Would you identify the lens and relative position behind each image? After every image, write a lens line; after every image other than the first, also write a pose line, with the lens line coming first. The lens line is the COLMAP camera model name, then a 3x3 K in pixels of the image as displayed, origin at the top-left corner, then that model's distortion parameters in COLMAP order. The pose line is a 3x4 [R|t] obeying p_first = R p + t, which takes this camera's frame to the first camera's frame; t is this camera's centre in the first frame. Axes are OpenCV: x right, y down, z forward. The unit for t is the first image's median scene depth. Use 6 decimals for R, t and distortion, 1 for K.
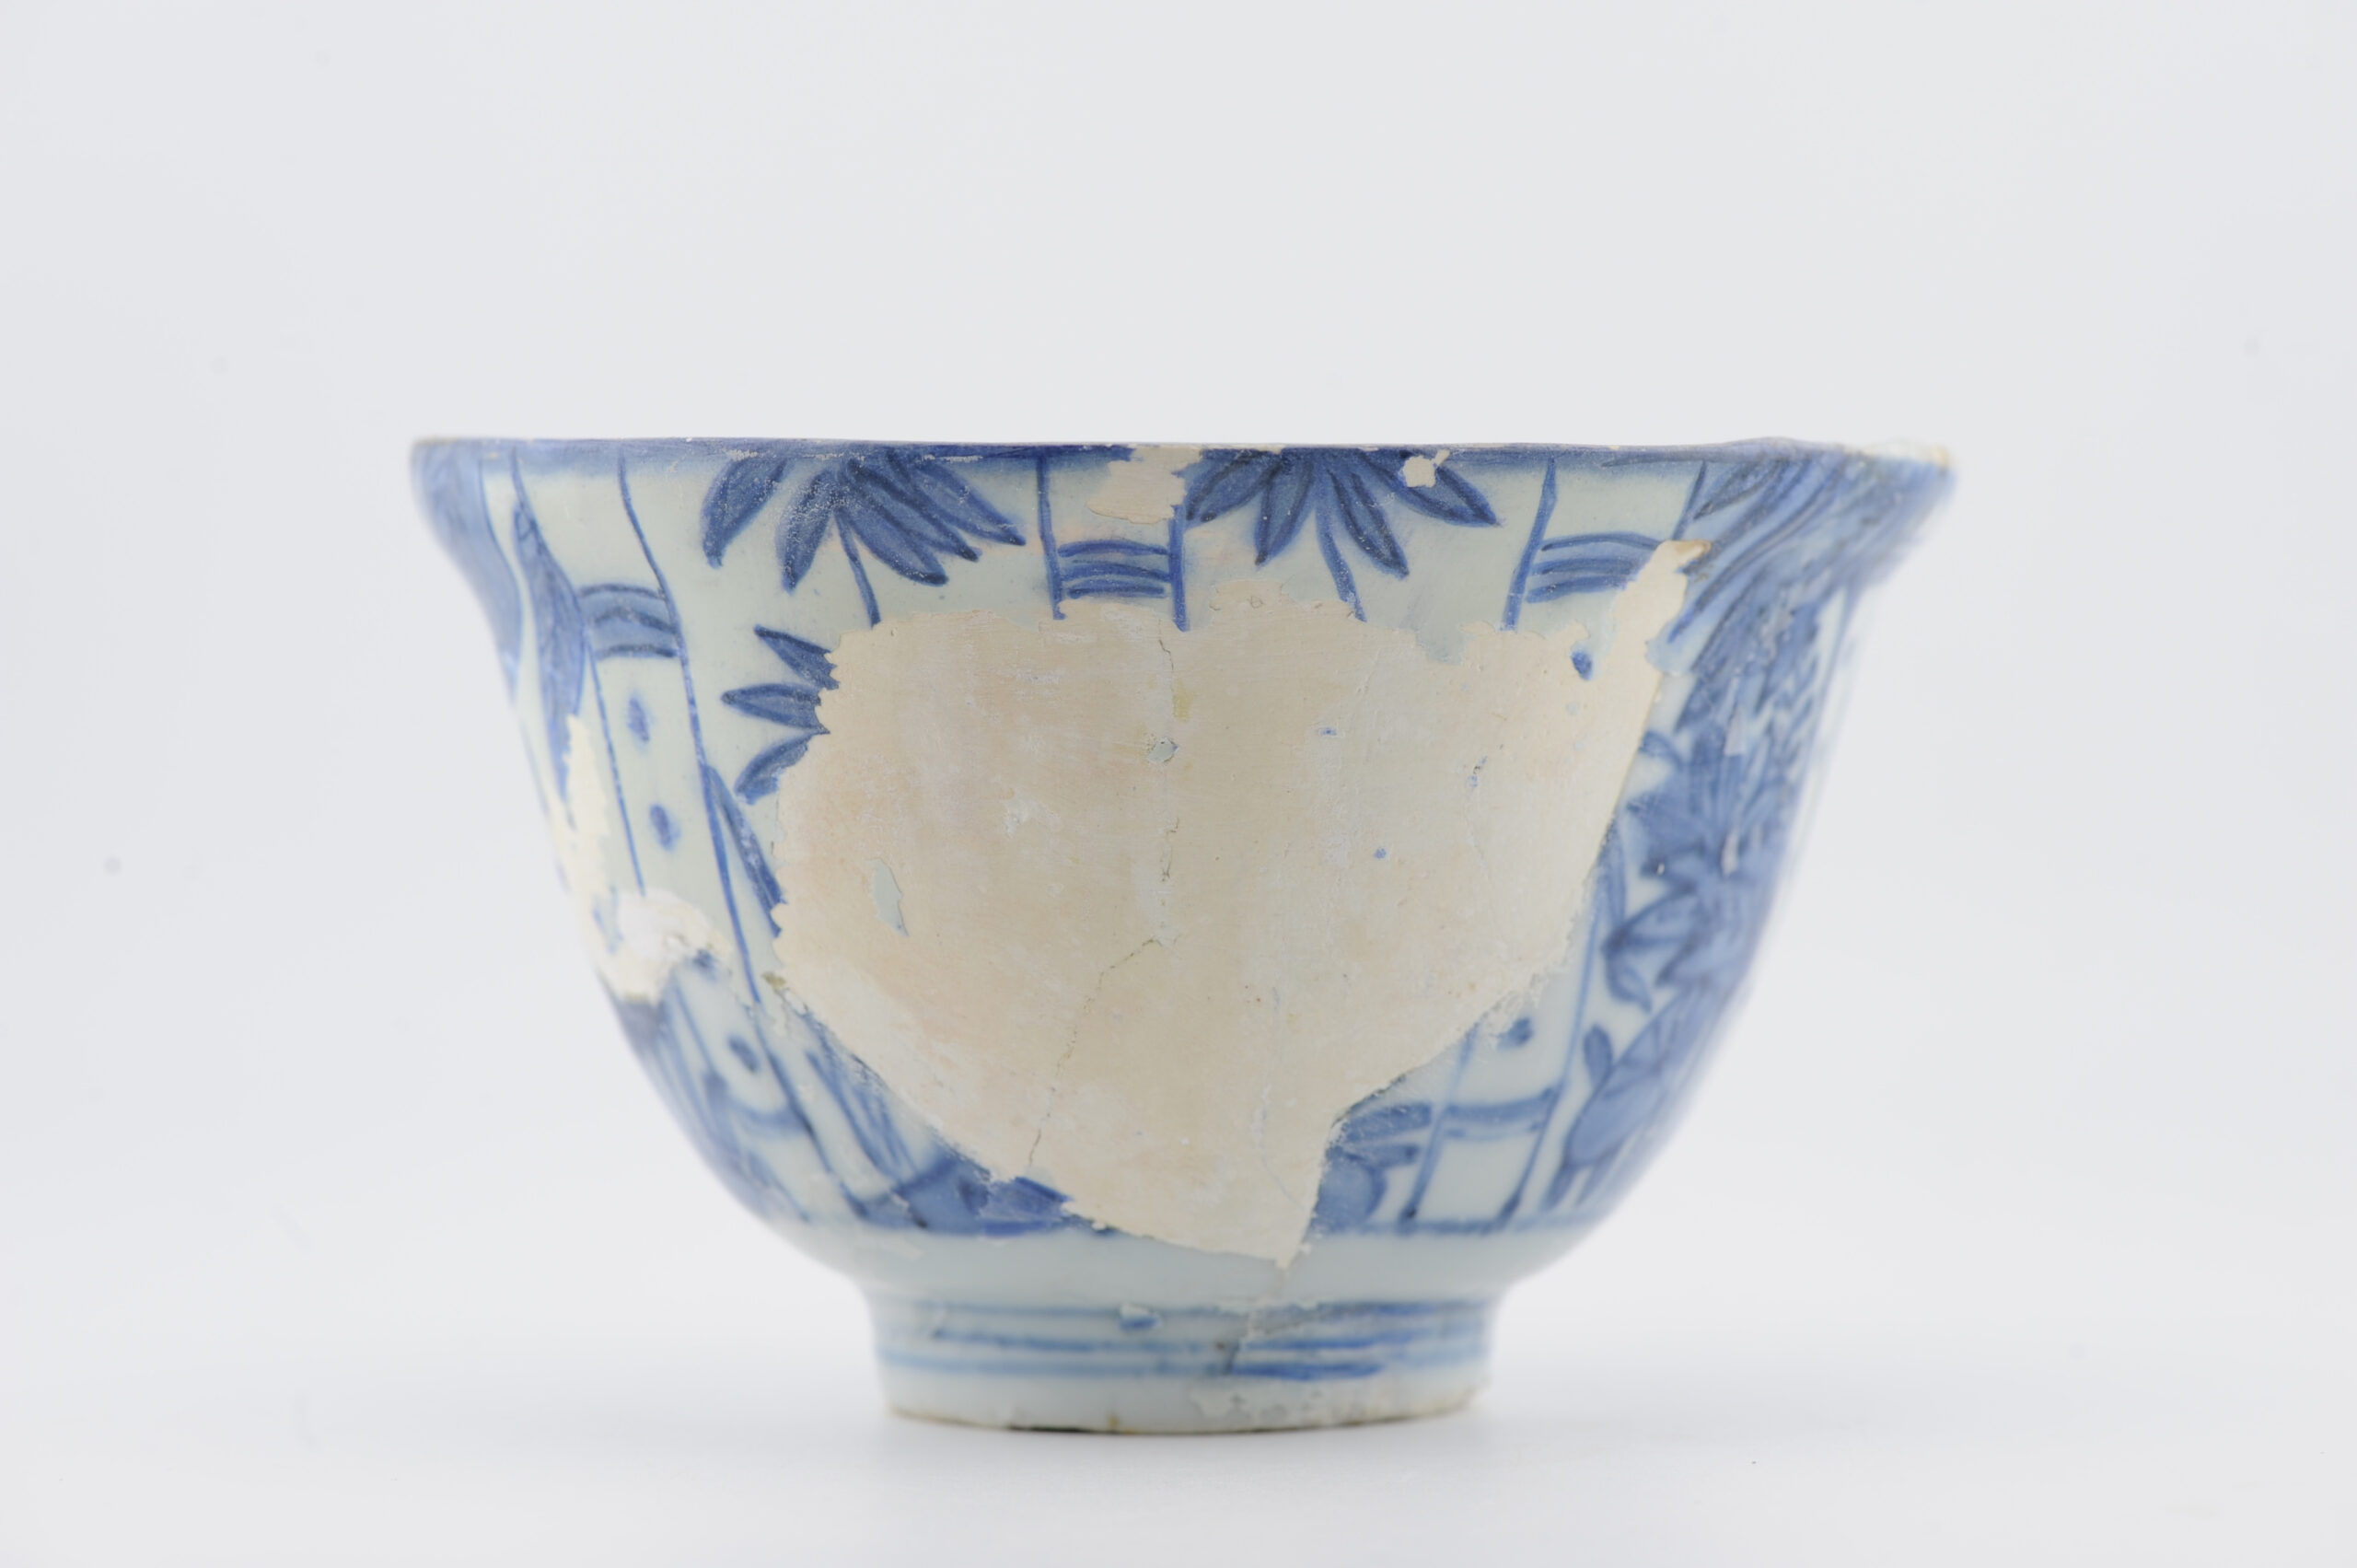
lens RADIAL K [[8186.8, 0, 1121.9], [0, 8186.8, 784.1], [0, 0, 1]] dist [0.033138, 0.854689]
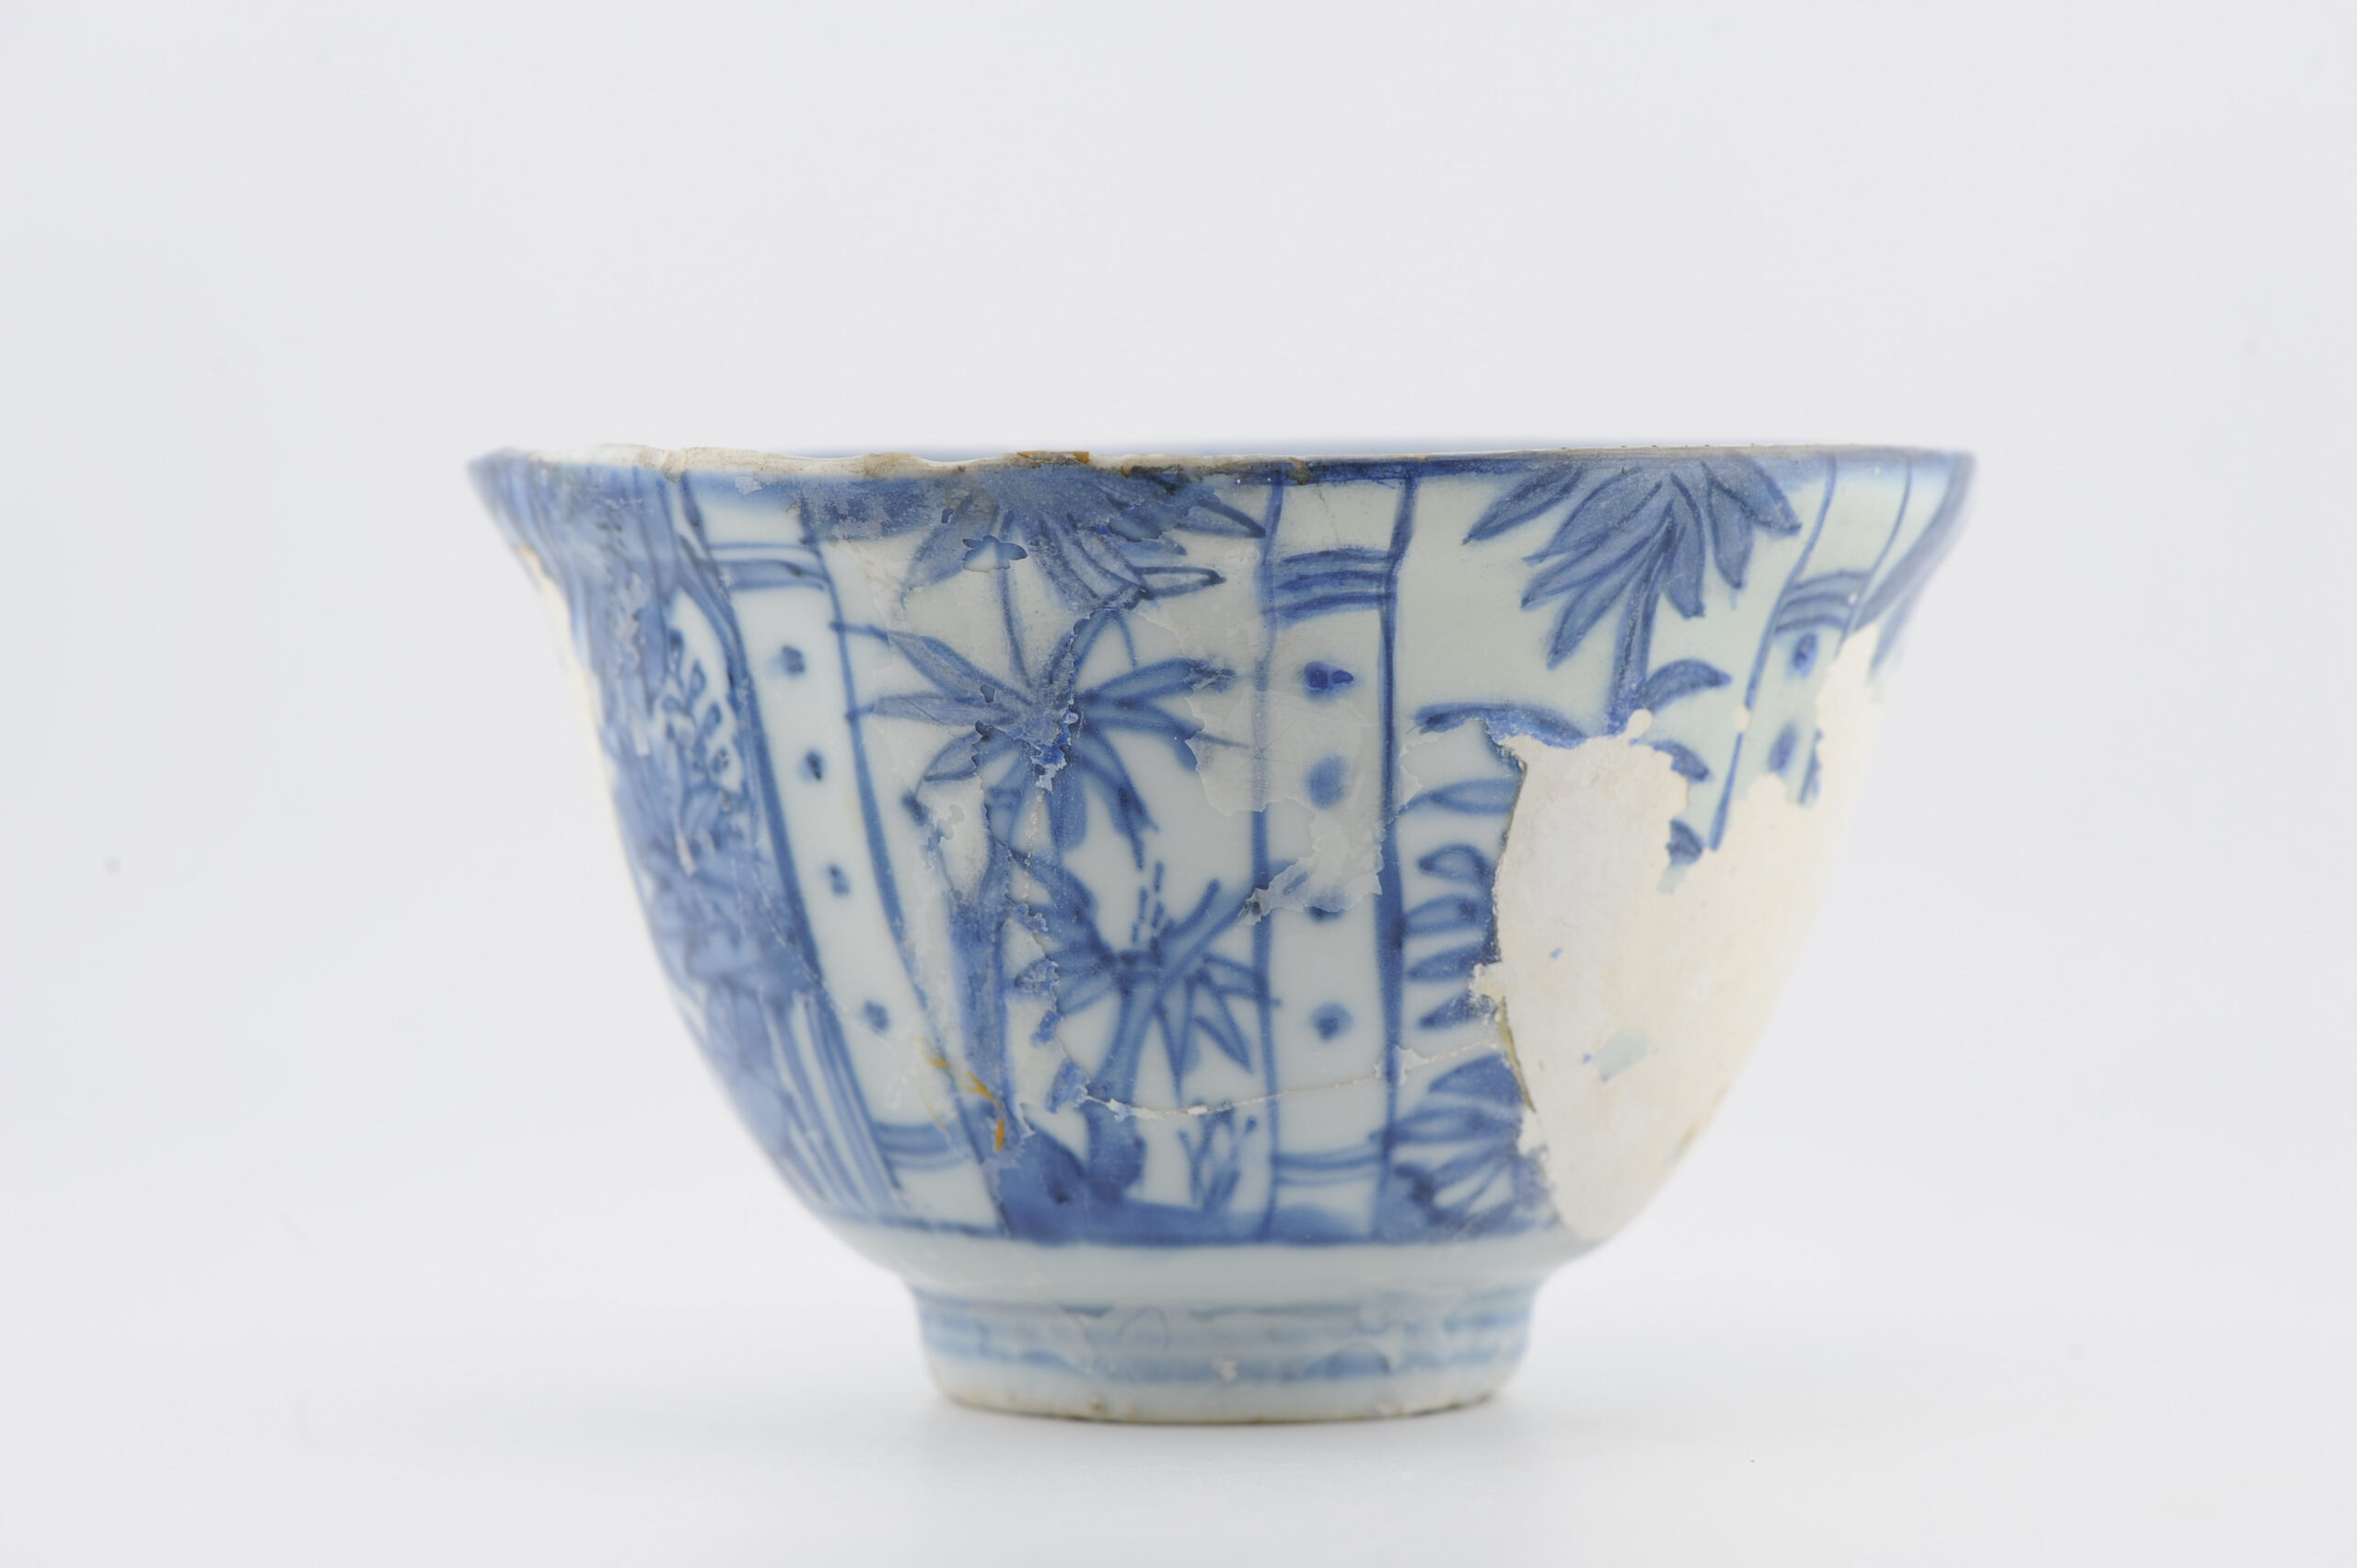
lens RADIAL K [[8186.8, 0, 1121.9], [0, 8186.8, 784.1], [0, 0, 1]] dist [0.033138, 0.854689]
pose [[-0.464008, 0.032101, -0.885249, 0.965779], [-0.018497, 0.998774, 0.045913, -0.048768], [0.885638, 0.037678, -0.462845, 1.549798]]
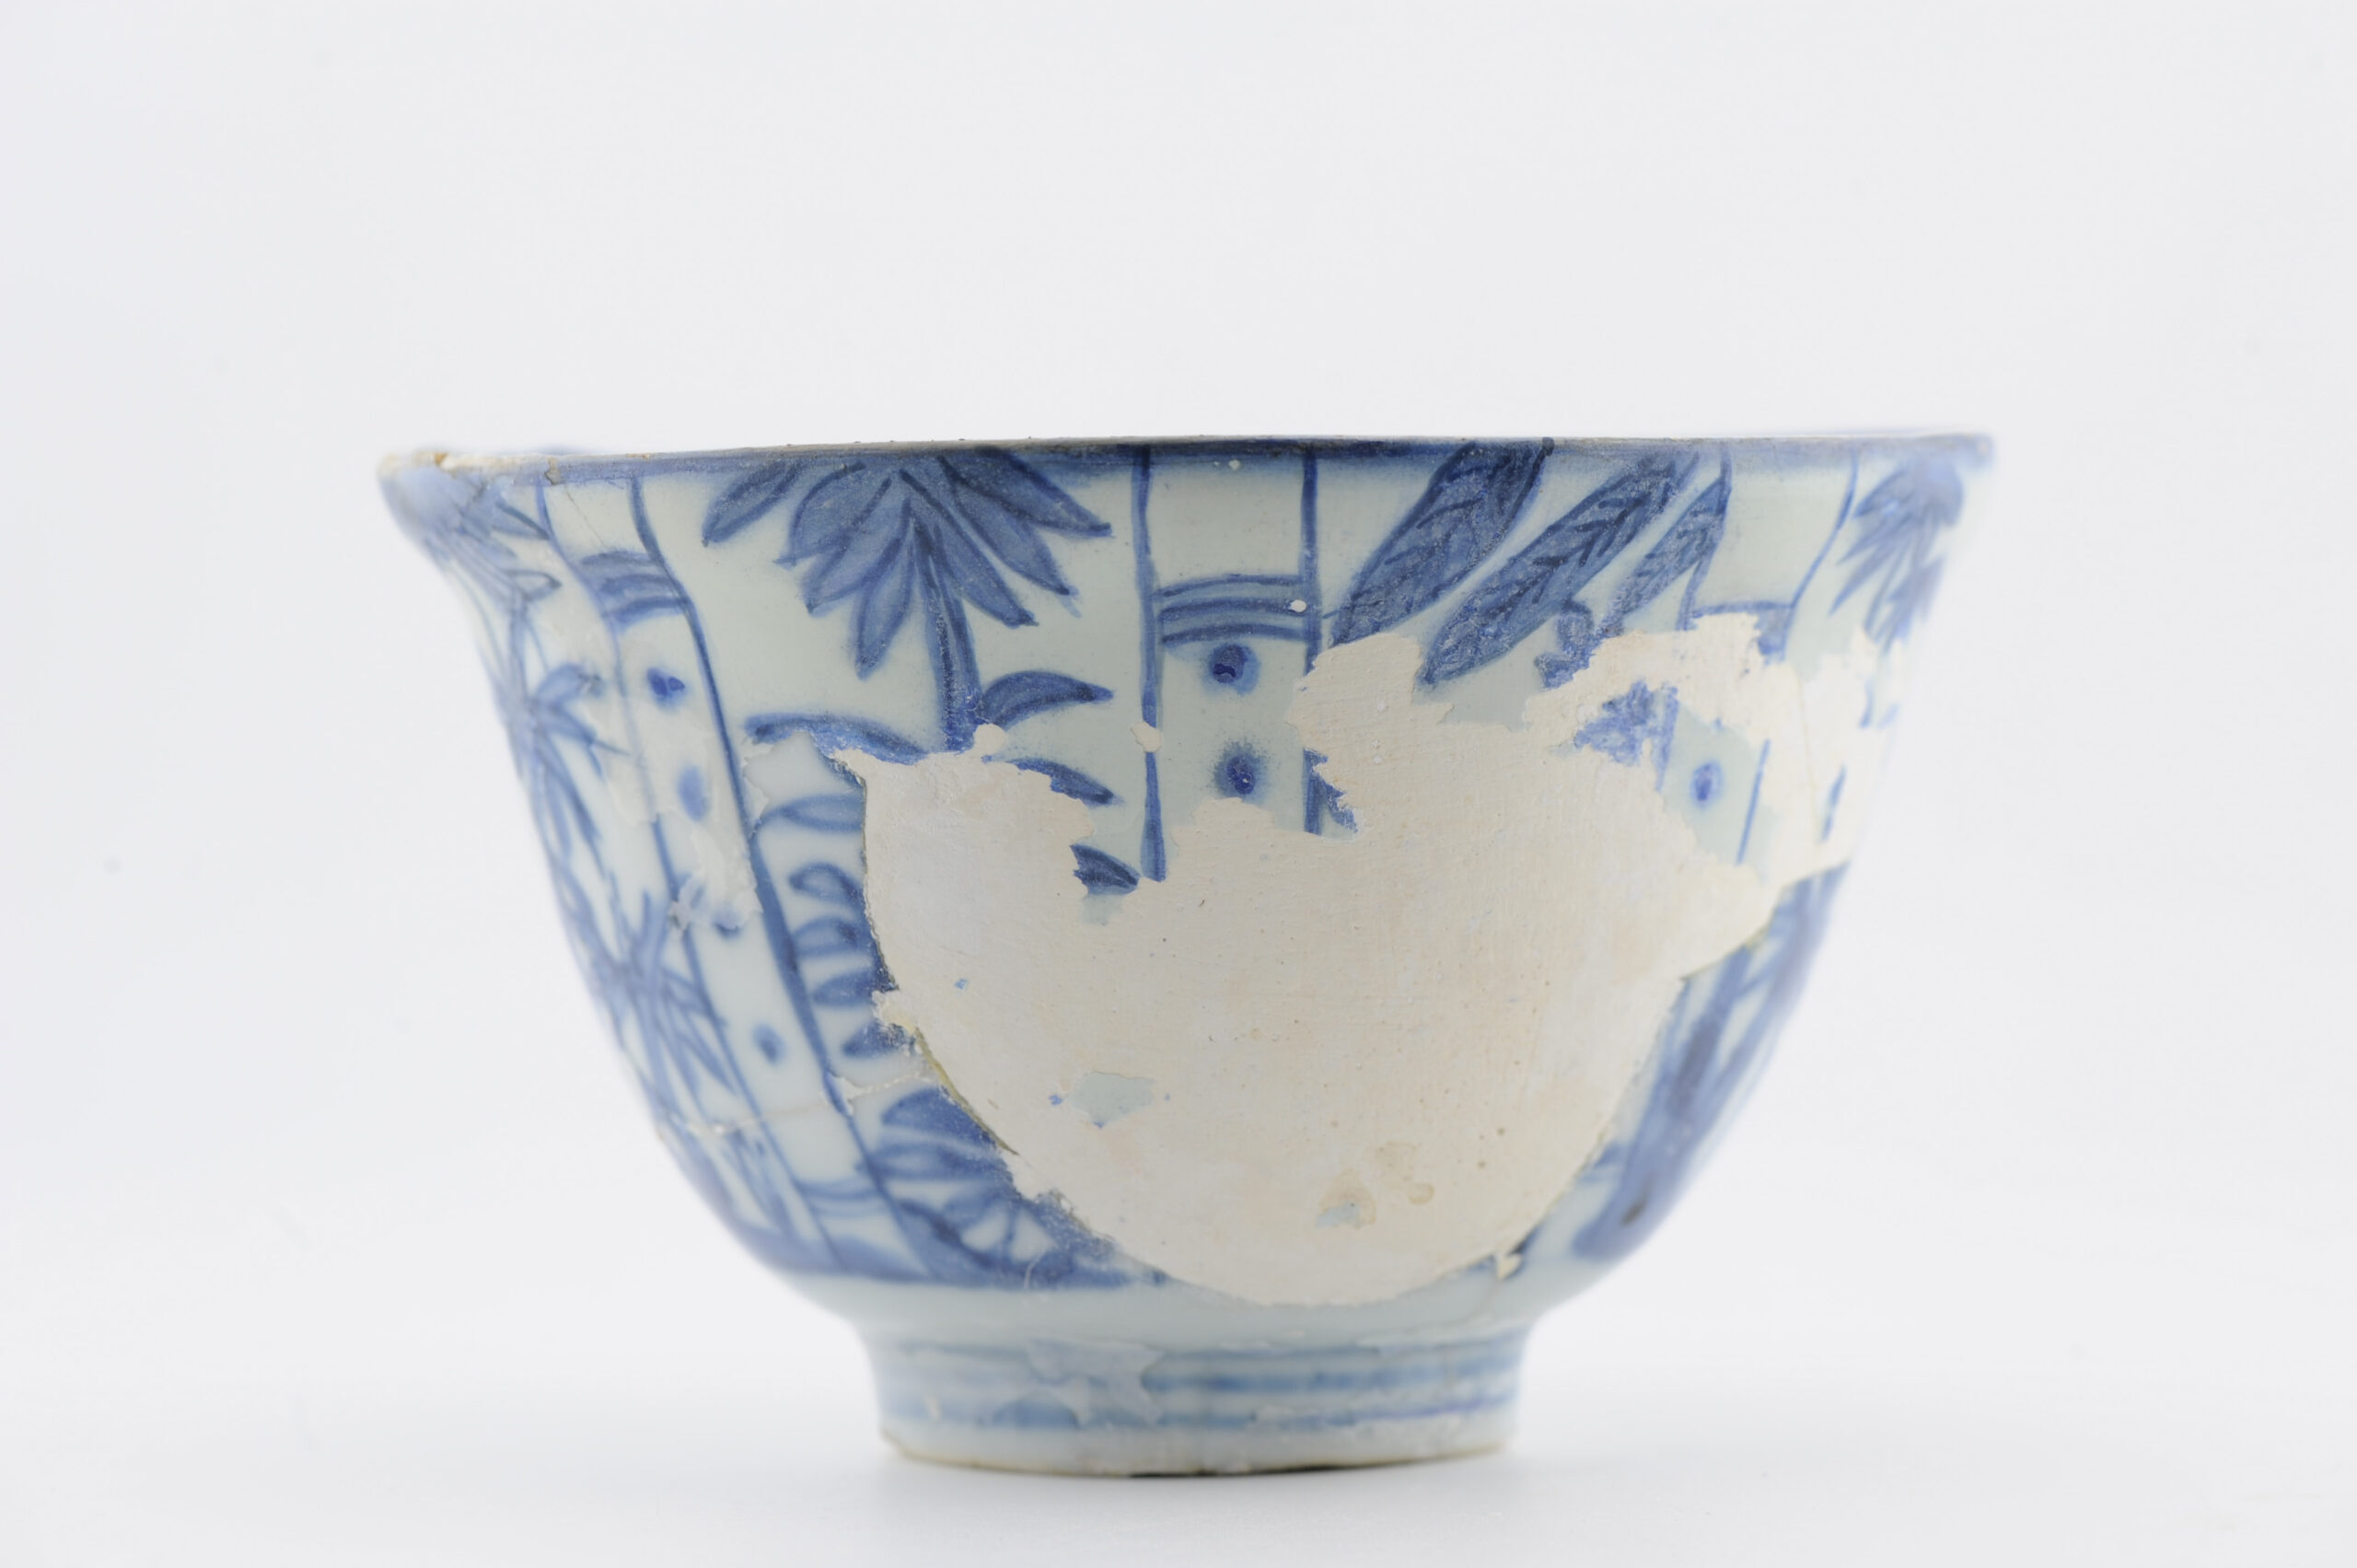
lens RADIAL K [[8186.8, 0, 1121.9], [0, 8186.8, 784.1], [0, 0, 1]] dist [0.033138, 0.854689]
pose [[-0.985423, 0.011968, -0.169700, 0.188807], [0.002800, 0.998528, 0.054160, -0.056628], [0.170098, 0.052896, -0.984006, 2.061855]]
